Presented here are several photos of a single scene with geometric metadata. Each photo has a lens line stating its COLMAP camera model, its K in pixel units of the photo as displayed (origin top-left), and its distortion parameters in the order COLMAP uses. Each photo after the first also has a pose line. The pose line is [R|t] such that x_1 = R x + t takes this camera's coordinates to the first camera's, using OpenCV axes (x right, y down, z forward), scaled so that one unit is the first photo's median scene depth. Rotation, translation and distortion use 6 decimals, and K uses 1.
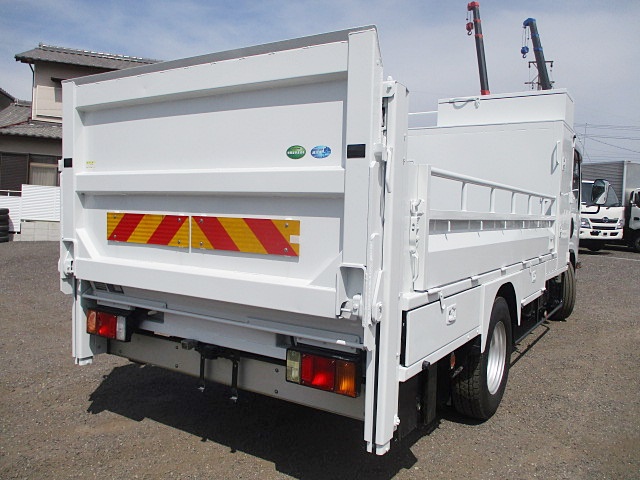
lens RADIAL K [[539.3, 0, 320.0], [0, 539.3, 240.0], [0, 0, 1]] dist [-0.017882, -0.002932]
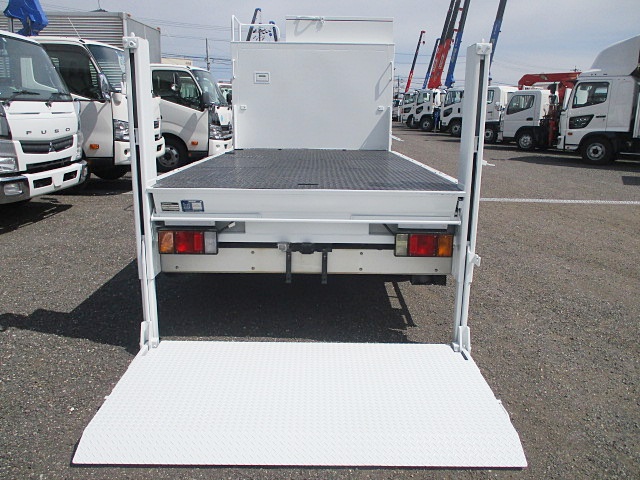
lens RADIAL K [[539.3, 0, 320.0], [0, 539.3, 240.0], [0, 0, 1]] dist [-0.017882, -0.002932]
pose [[0.839125, -0.140668, 0.525435, -0.812343], [0.043477, 0.980236, 0.192993, -0.044705], [-0.542198, -0.139101, 0.828657, -0.024090]]
